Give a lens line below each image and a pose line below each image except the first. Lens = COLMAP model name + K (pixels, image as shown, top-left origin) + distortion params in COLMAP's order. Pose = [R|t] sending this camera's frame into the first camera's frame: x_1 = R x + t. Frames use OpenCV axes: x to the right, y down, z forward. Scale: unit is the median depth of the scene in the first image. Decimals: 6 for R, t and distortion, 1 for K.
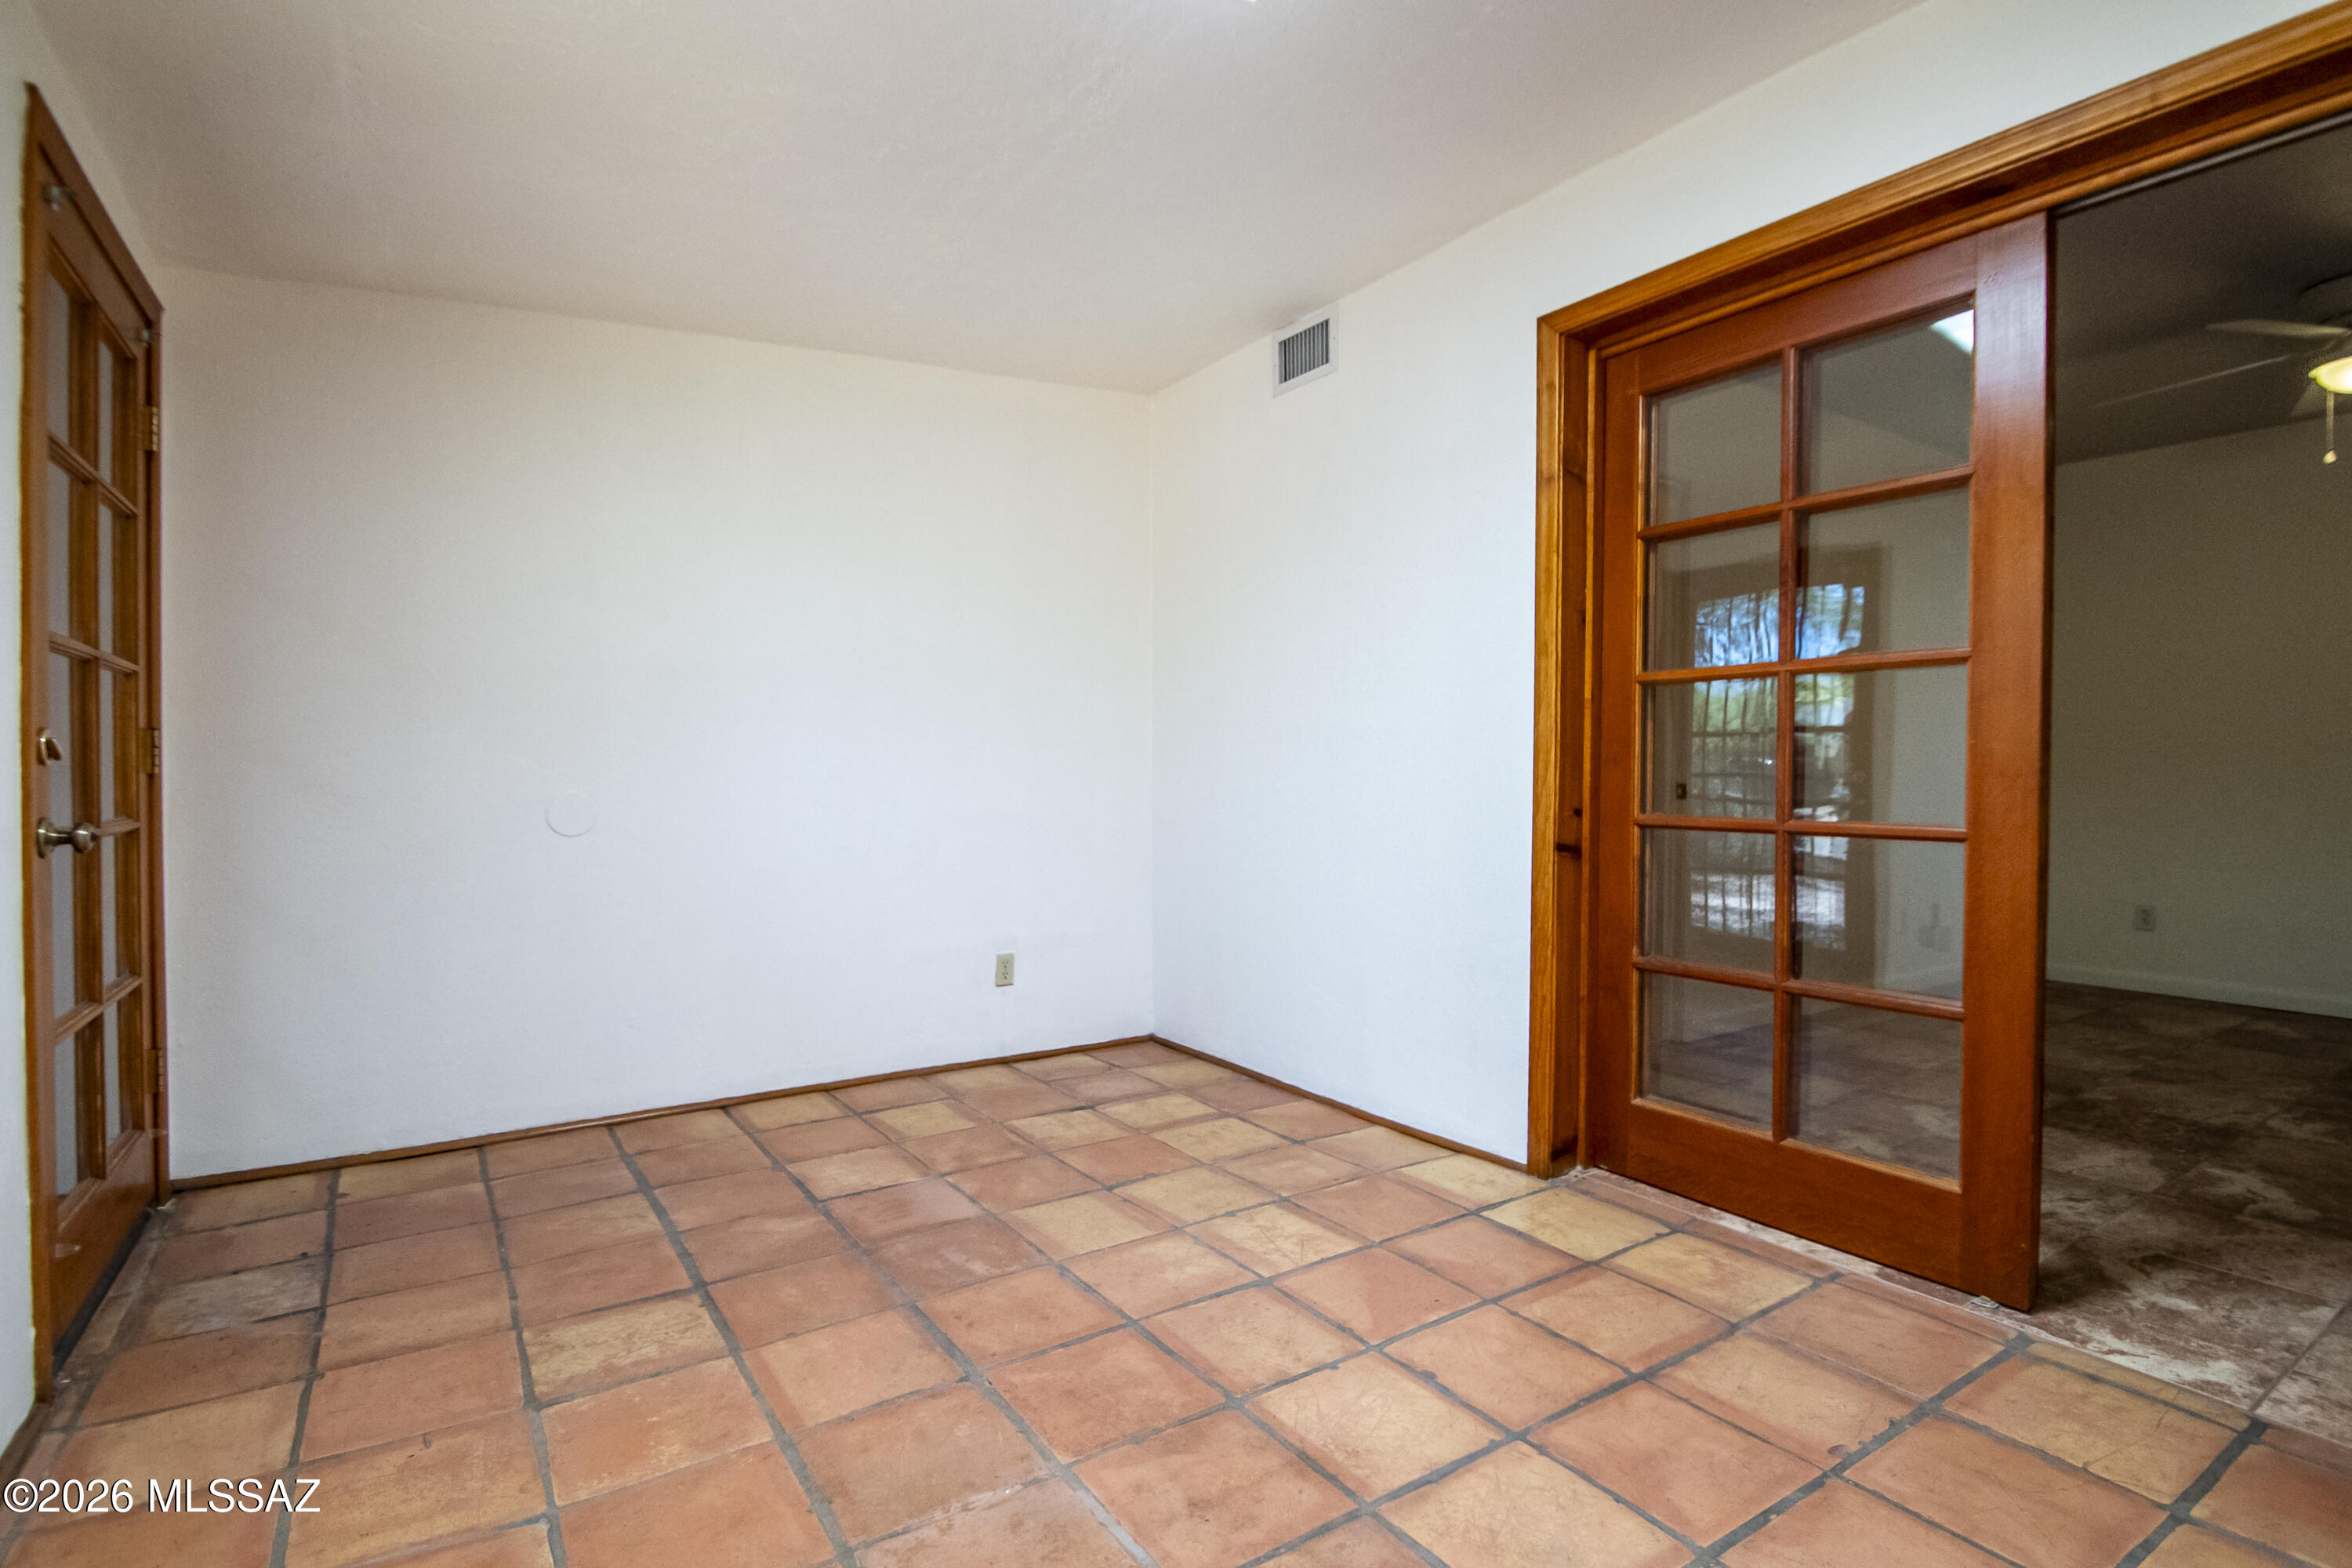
lens RADIAL K [[1103.4, 0, 1165.6], [0, 1103.4, 804.7], [0, 0, 1]] dist [0.009267, -0.012549]
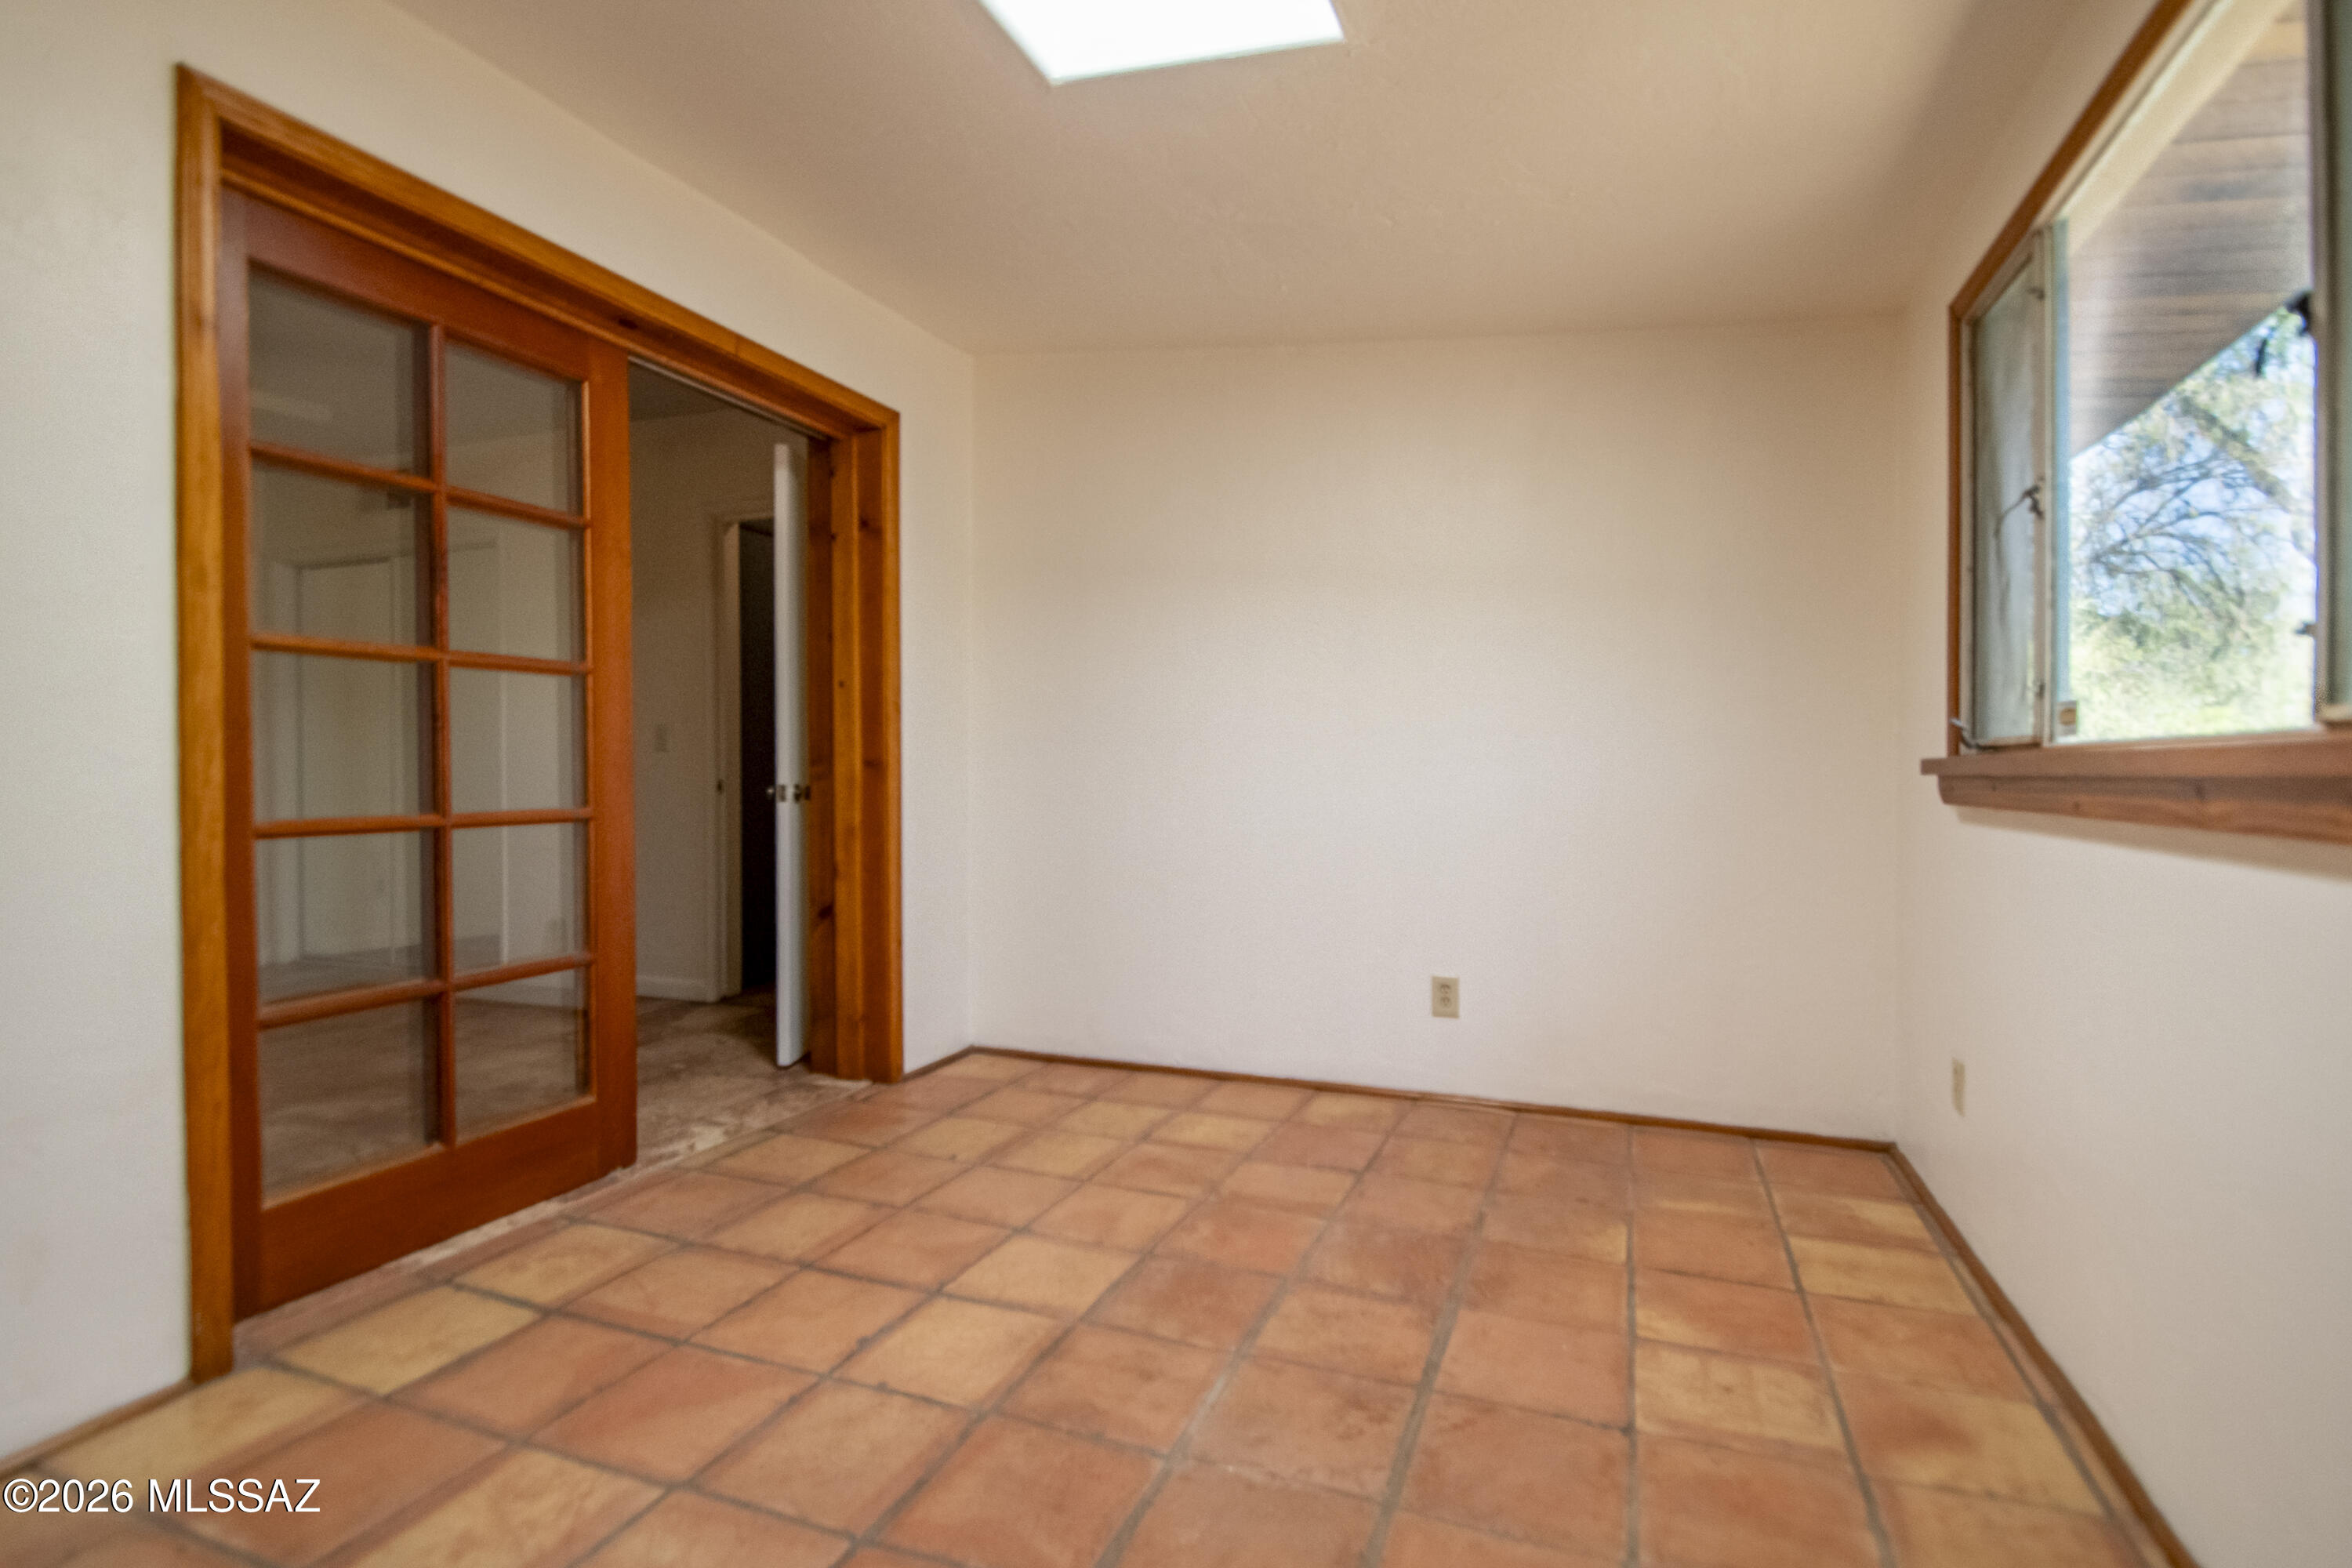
lens RADIAL K [[1103.4, 0, 1186.7], [0, 1103.4, 767.2], [0, 0, 1]] dist [0.009267, -0.012549]
pose [[-0.577246, -0.003149, 0.816564, -0.693794], [0.019507, 0.999654, 0.017645, -0.036992], [-0.816337, 0.026115, -0.576985, 1.166250]]
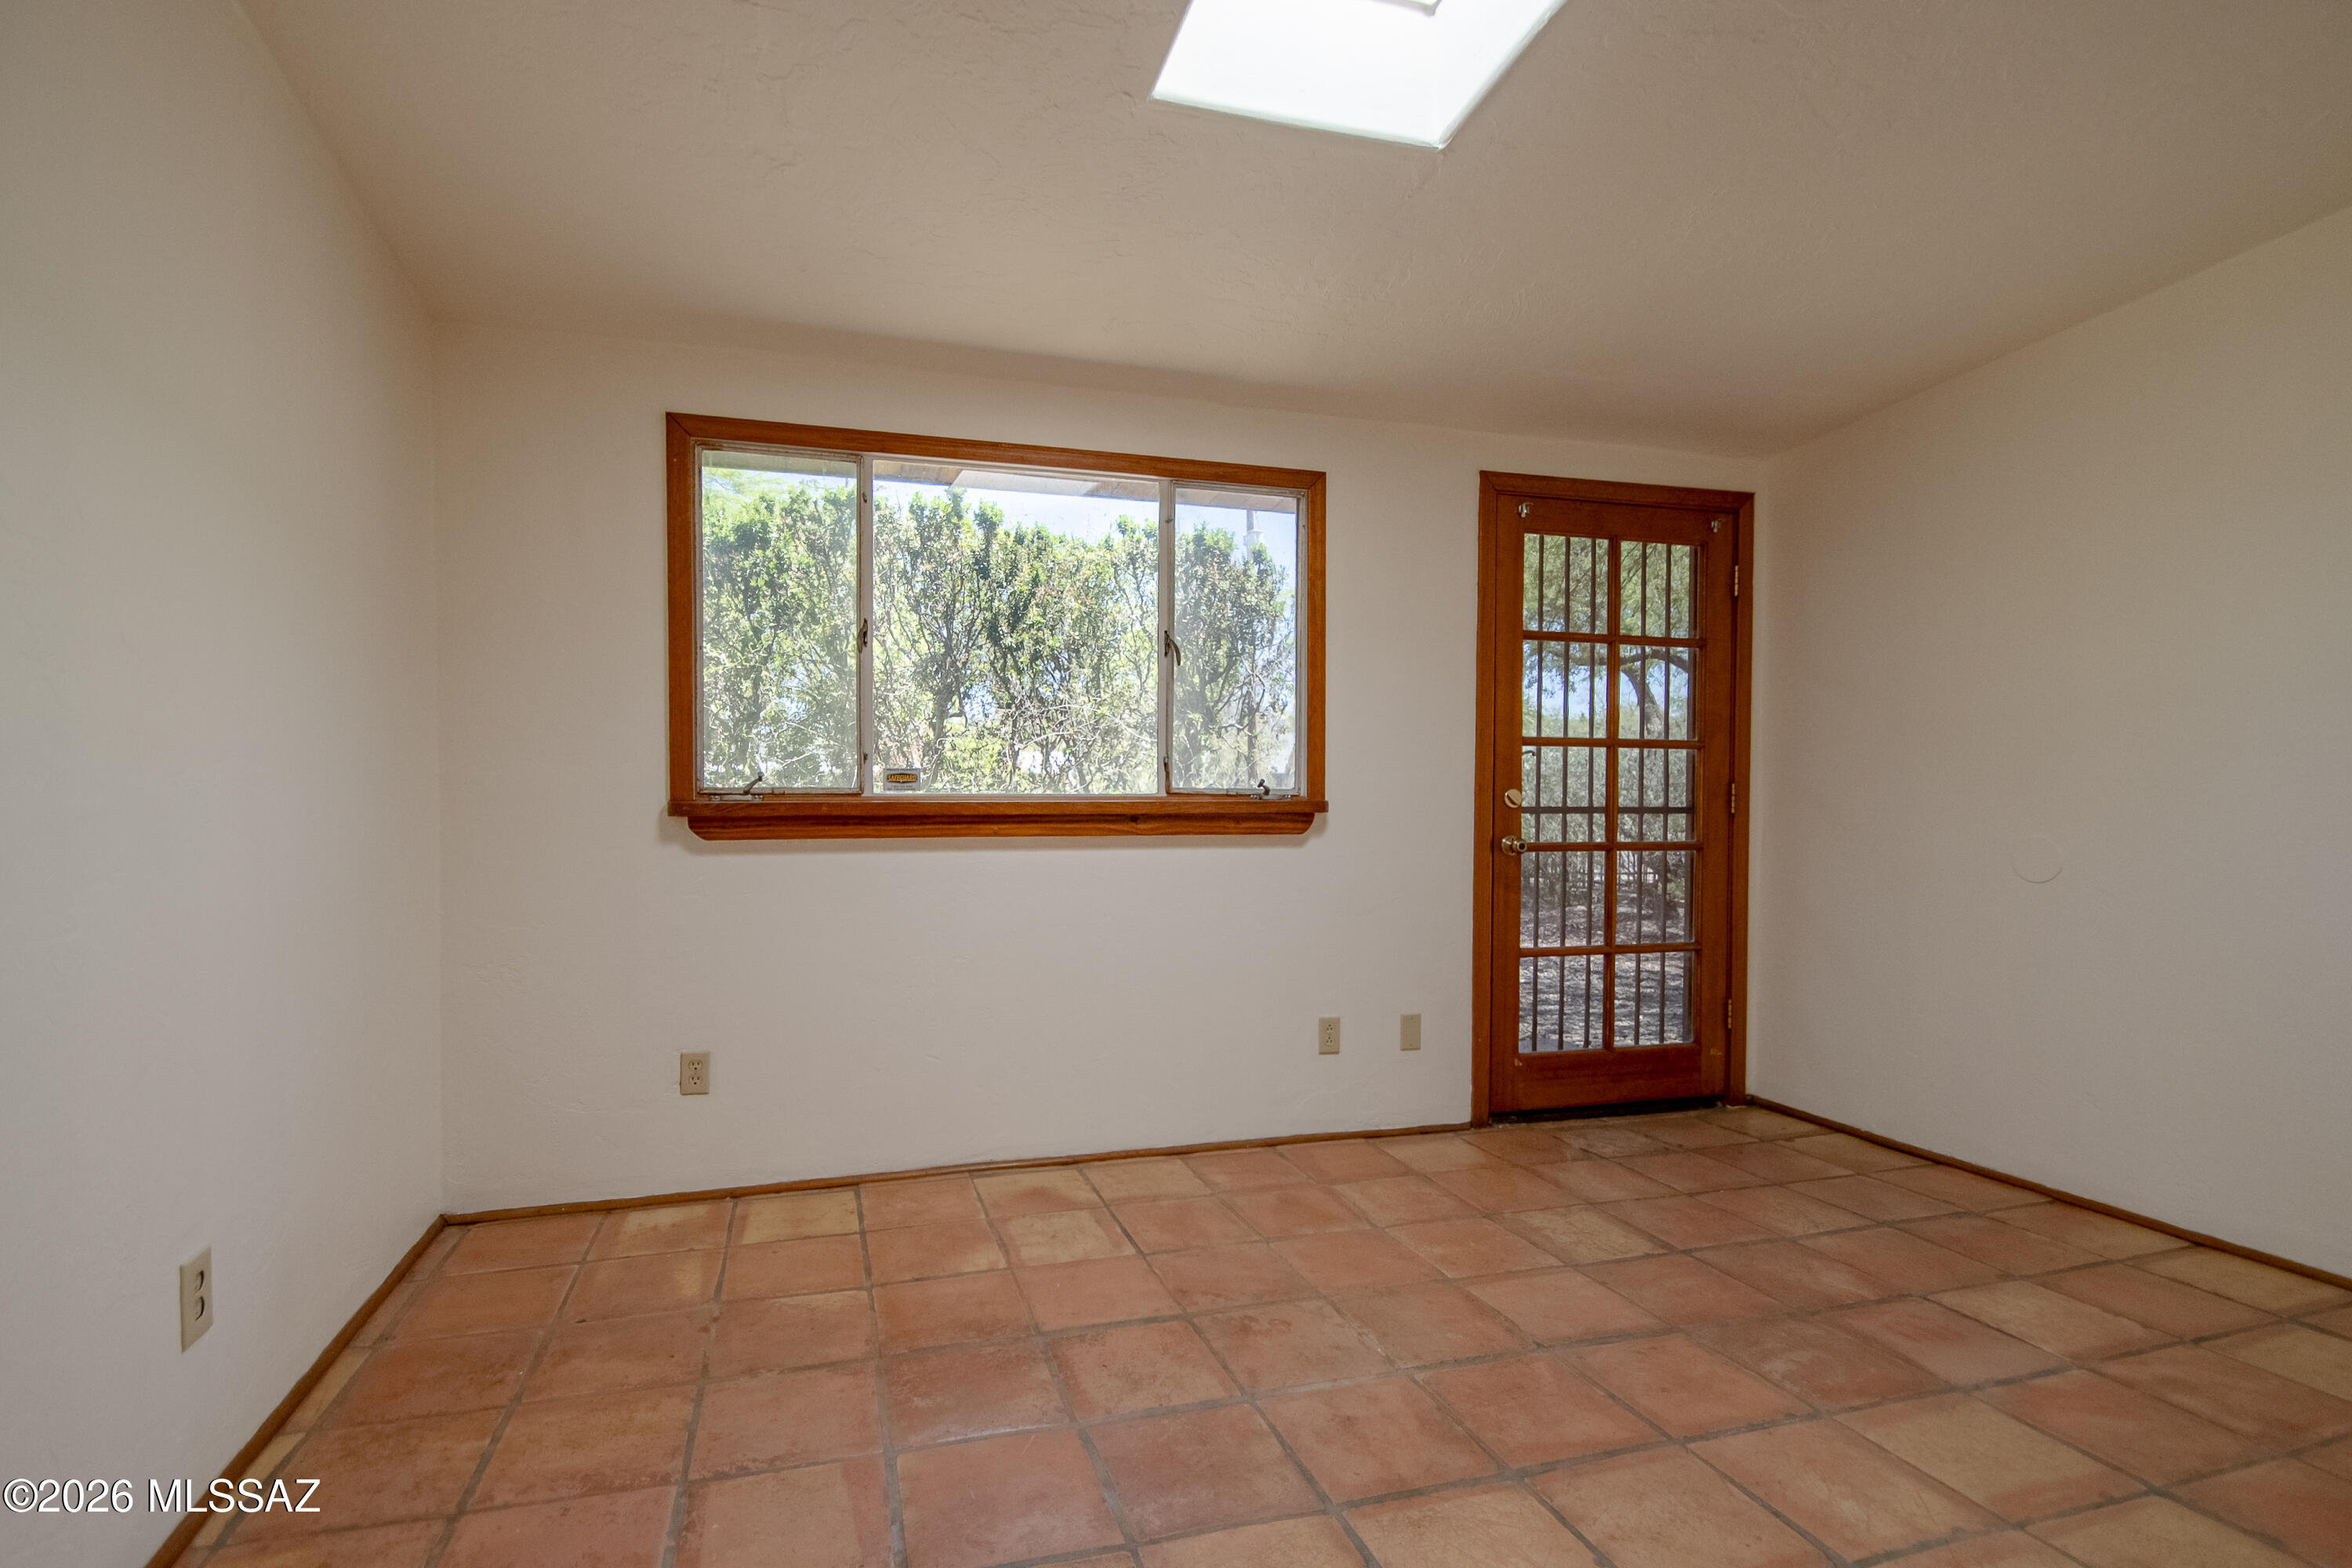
lens RADIAL K [[1103.4, 0, 1135.6], [0, 1103.4, 808.9], [0, 0, 1]] dist [0.009267, -0.012549]
pose [[-0.282798, 0.003726, -0.959172, 0.893546], [-0.029875, 0.999473, 0.012691, -0.034610], [0.958714, 0.032244, -0.282538, 0.778570]]
